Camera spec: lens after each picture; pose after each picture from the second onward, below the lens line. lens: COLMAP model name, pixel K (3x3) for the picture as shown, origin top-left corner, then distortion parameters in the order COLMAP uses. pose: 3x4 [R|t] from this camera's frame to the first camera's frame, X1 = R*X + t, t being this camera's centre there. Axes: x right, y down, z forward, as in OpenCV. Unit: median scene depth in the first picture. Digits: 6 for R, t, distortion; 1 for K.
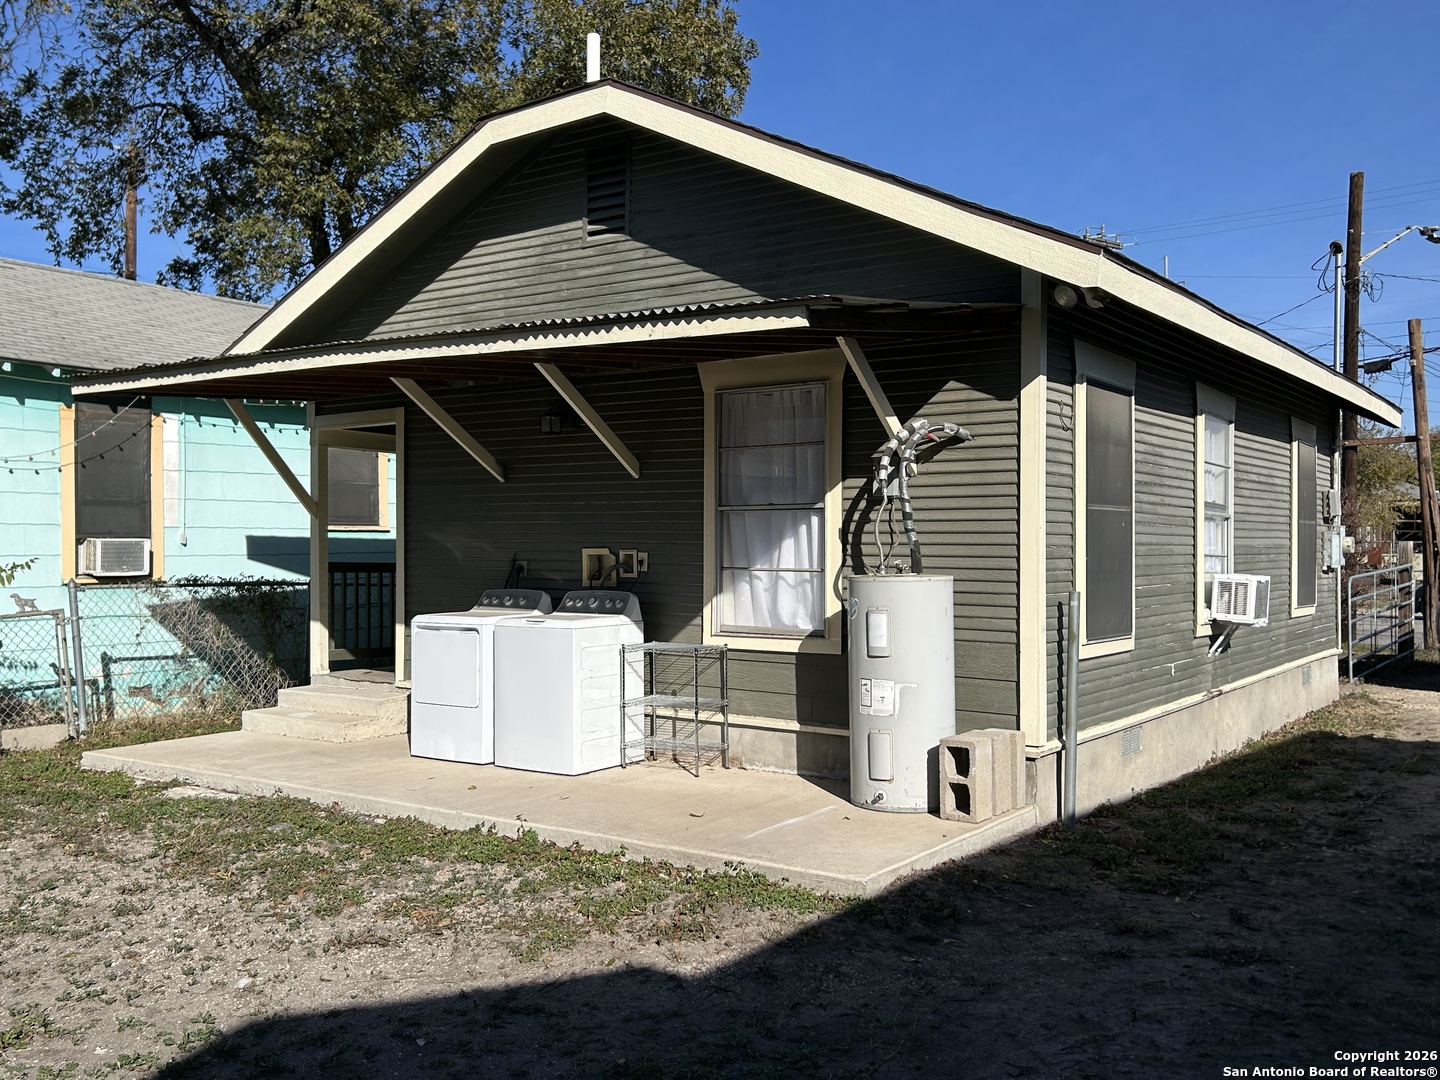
lens RADIAL K [[1276.3, 0, 724.3], [0, 1276.3, 553.0], [0, 0, 1]] dist [0.060583, -0.074887]
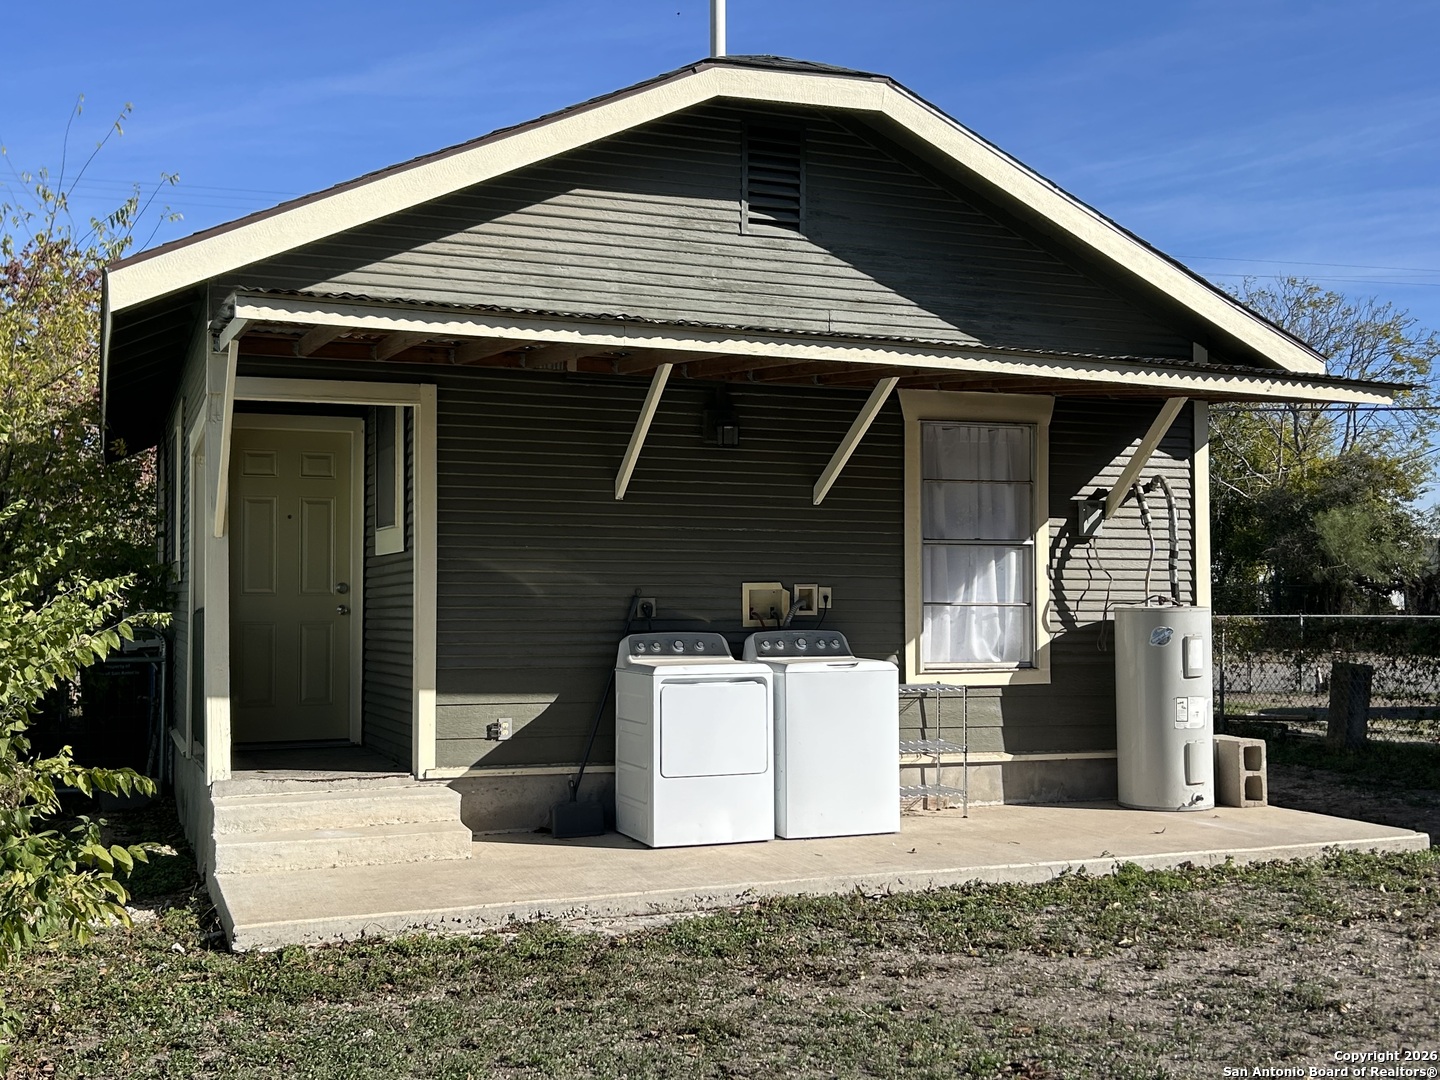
lens RADIAL K [[1644.7, 0, 720.0], [0, 1644.7, 540.0], [0, 0, 1]] dist [0.079734, -0.010303]
pose [[0.549639, 0.027115, 0.834962, -1.148528], [0.004195, 0.999371, -0.035216, 0.007203], [-0.835392, 0.022858, 0.549179, 0.449571]]
